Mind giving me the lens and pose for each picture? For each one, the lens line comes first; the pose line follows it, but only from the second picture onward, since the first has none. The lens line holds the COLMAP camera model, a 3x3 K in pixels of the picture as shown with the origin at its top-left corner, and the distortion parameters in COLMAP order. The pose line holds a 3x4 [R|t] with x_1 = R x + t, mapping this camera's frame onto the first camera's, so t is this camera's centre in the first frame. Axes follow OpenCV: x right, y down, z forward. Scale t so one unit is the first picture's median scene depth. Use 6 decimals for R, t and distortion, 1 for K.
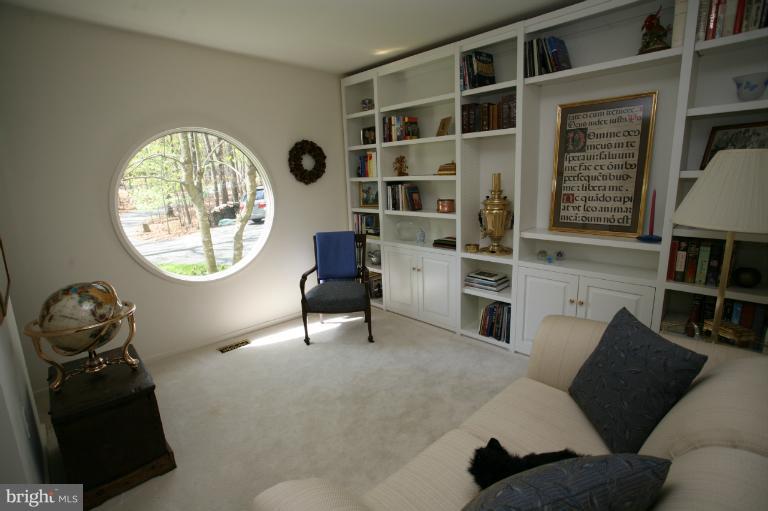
lens RADIAL K [[372.4, 0, 384.9], [0, 372.4, 252.8], [0, 0, 1]] dist [-0.078949, 0.030274]
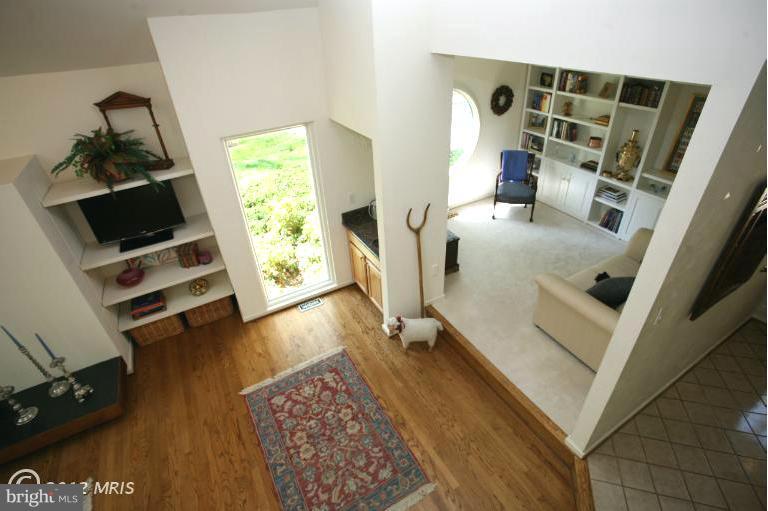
lens RADIAL K [[372.4, 0, 384.9], [0, 372.4, 252.8], [0, 0, 1]] dist [-0.078949, 0.030274]
pose [[0.967605, 0.128409, -0.217376, -0.290134], [-0.035641, 0.921849, 0.385908, -0.250369], [0.249941, -0.365659, 0.896562, -0.721864]]
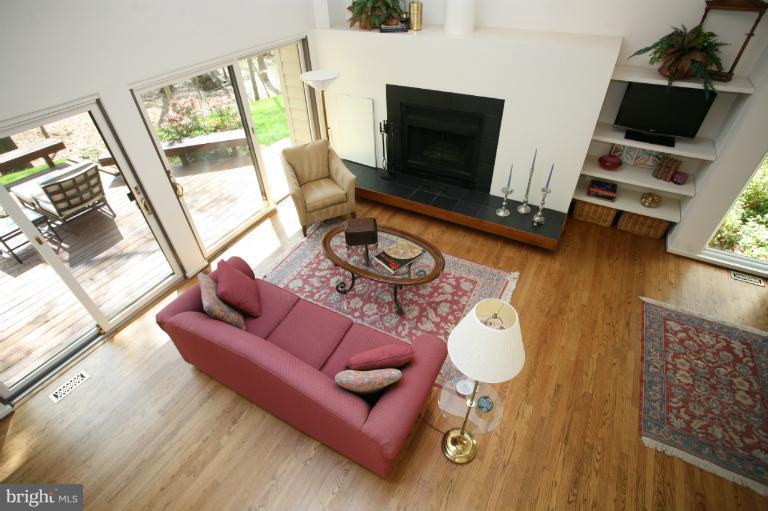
lens RADIAL K [[372.4, 0, 384.9], [0, 372.4, 252.8], [0, 0, 1]] dist [-0.078949, 0.030274]
pose [[0.278183, 0.632465, -0.722912, -0.359877], [-0.163902, 0.772838, 0.613073, -0.134894], [0.946441, -0.052060, 0.318653, -1.150799]]
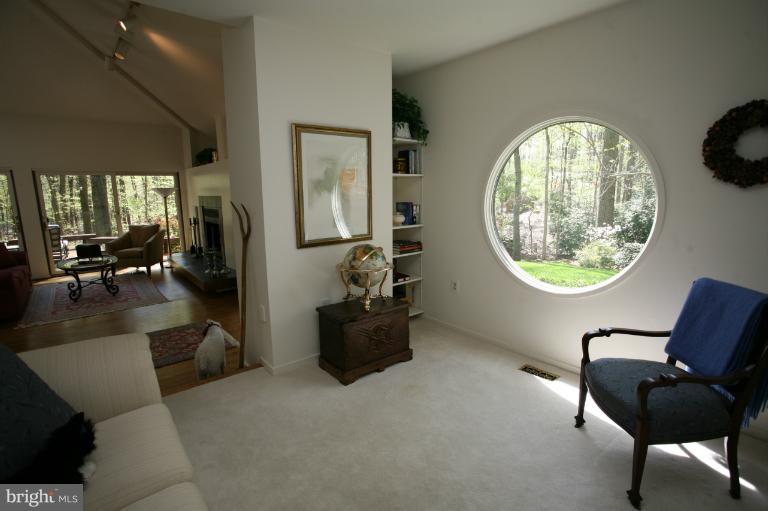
lens RADIAL K [[370.0, 0, 382.4], [0, 370.0, 252.1], [0, 0, 1]] dist [-0.055309, 0.018606]
pose [[-0.077751, 0.201042, -0.976492, 0.376307], [-0.185428, 0.959451, 0.212298, -0.122232], [0.979577, 0.197576, -0.037319, 0.599748]]
